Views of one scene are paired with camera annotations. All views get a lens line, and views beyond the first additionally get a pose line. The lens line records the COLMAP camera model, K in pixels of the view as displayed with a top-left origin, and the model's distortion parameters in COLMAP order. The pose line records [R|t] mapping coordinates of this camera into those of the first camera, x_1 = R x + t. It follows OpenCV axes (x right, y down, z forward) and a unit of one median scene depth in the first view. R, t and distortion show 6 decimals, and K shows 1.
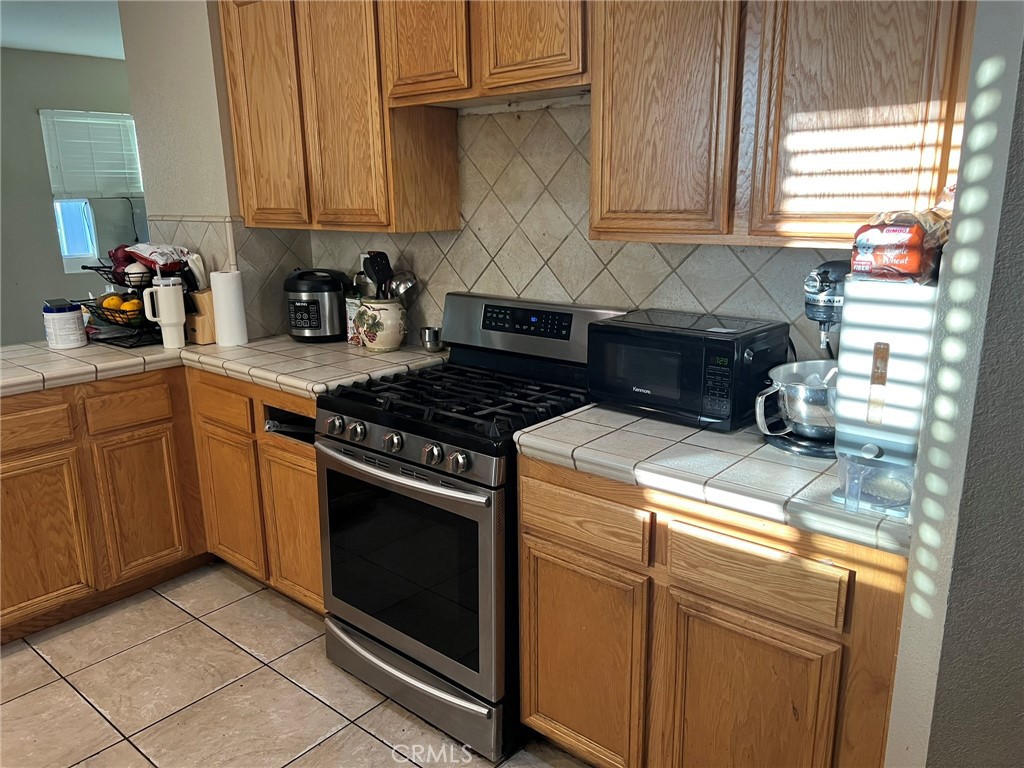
lens RADIAL K [[768.3, 0, 512.3], [0, 768.3, 383.1], [0, 0, 1]] dist [0.049569, -0.062230]
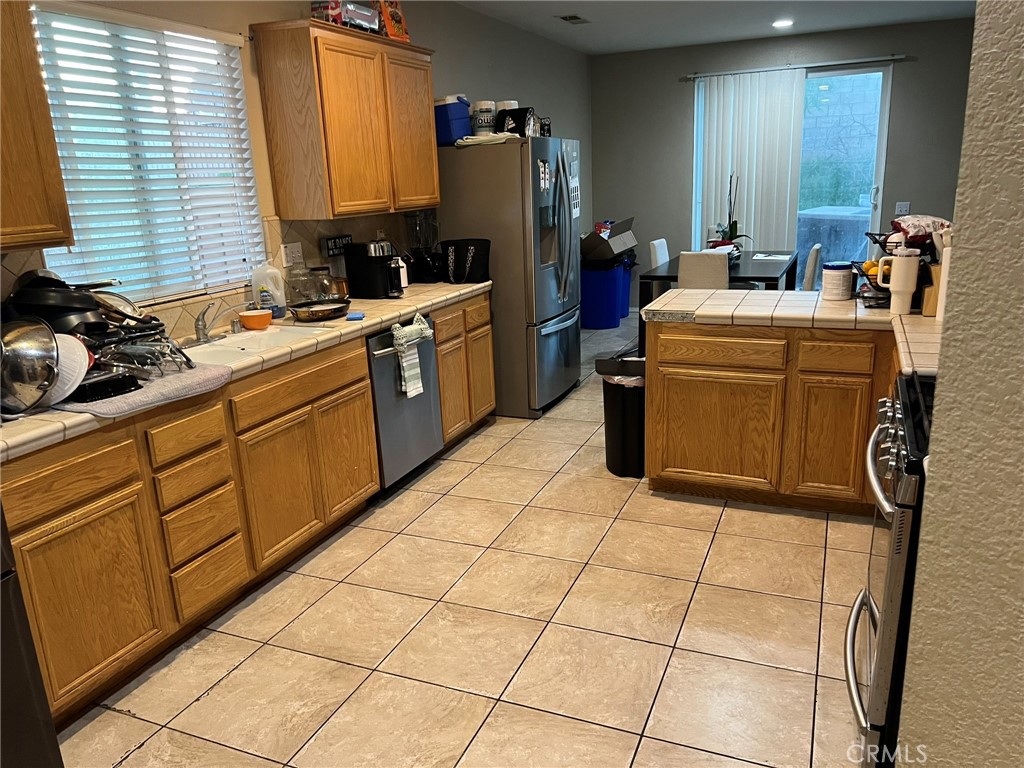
lens RADIAL K [[768.3, 0, 511.7], [0, 768.3, 387.5], [0, 0, 1]] dist [0.049569, -0.062230]
pose [[0.296094, 0.254720, -0.920568, 0.450822], [-0.192899, 0.959873, 0.203551, -0.066698], [0.935478, 0.117306, 0.333348, 0.156604]]
